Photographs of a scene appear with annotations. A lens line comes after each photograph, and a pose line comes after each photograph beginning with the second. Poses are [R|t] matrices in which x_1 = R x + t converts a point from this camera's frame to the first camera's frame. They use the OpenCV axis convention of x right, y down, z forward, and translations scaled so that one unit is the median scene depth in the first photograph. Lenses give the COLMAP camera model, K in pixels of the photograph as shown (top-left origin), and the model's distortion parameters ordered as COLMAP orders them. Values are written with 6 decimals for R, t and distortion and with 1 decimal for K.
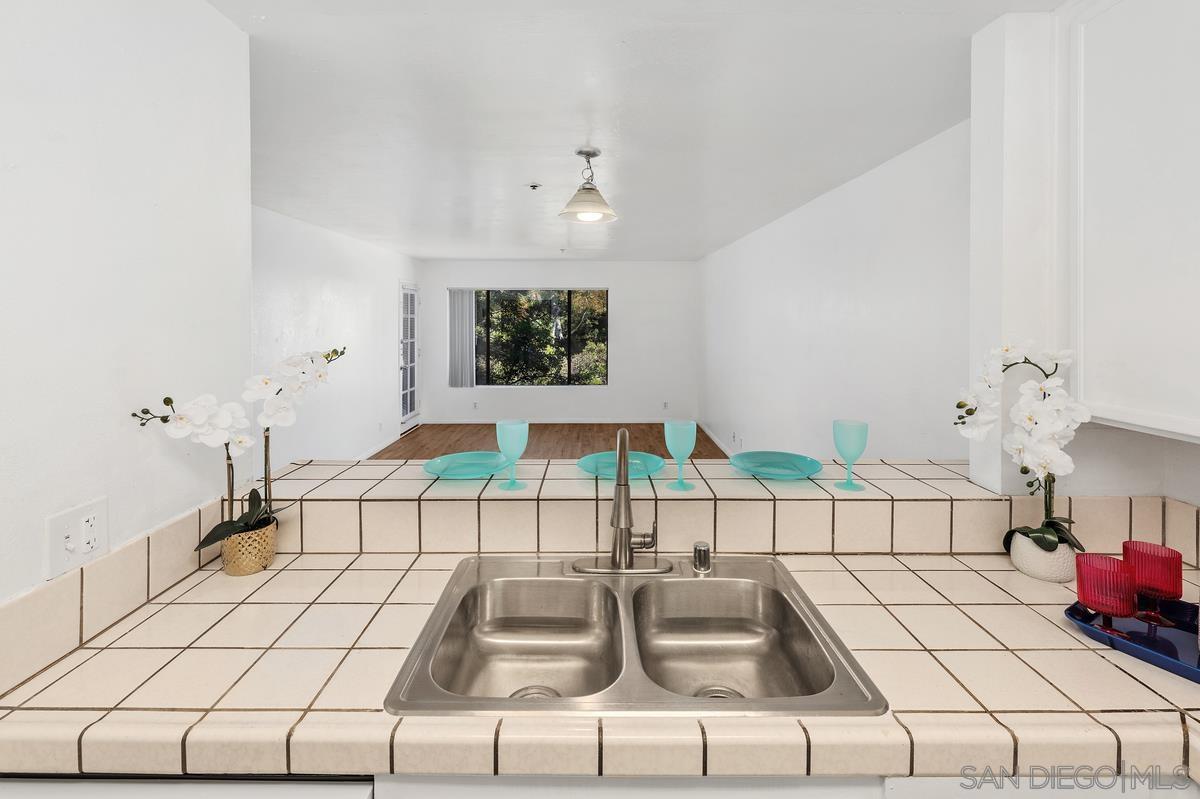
lens RADIAL K [[522.9, 0, 597.2], [0, 522.9, 317.2], [0, 0, 1]] dist [0.001231, 0.000202]
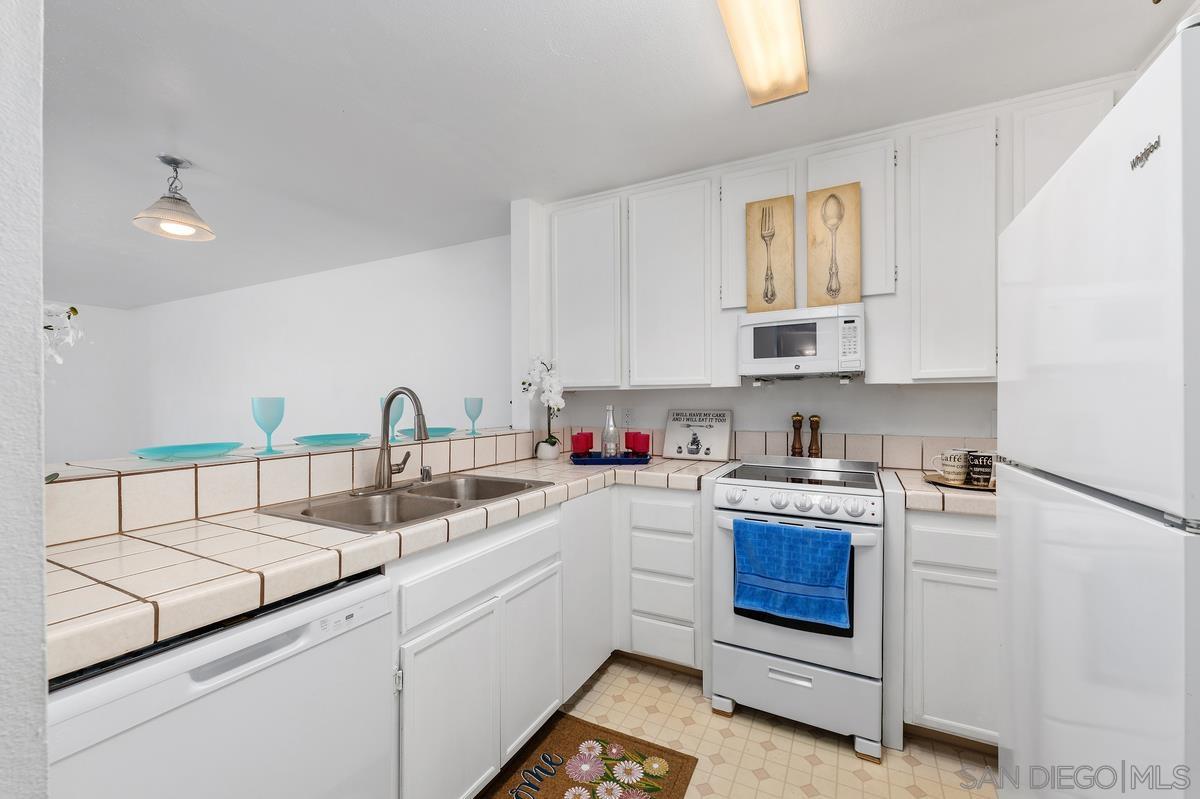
lens RADIAL K [[488.0, 0, 598.0], [0, 488.0, 397.6], [0, 0, 1]] dist [0.000115, -0.000083]
pose [[0.466680, -0.000237, 0.884426, -0.868143], [0.006234, 0.999976, -0.003021, 0.235877], [-0.884404, 0.006923, 0.466671, -0.145997]]
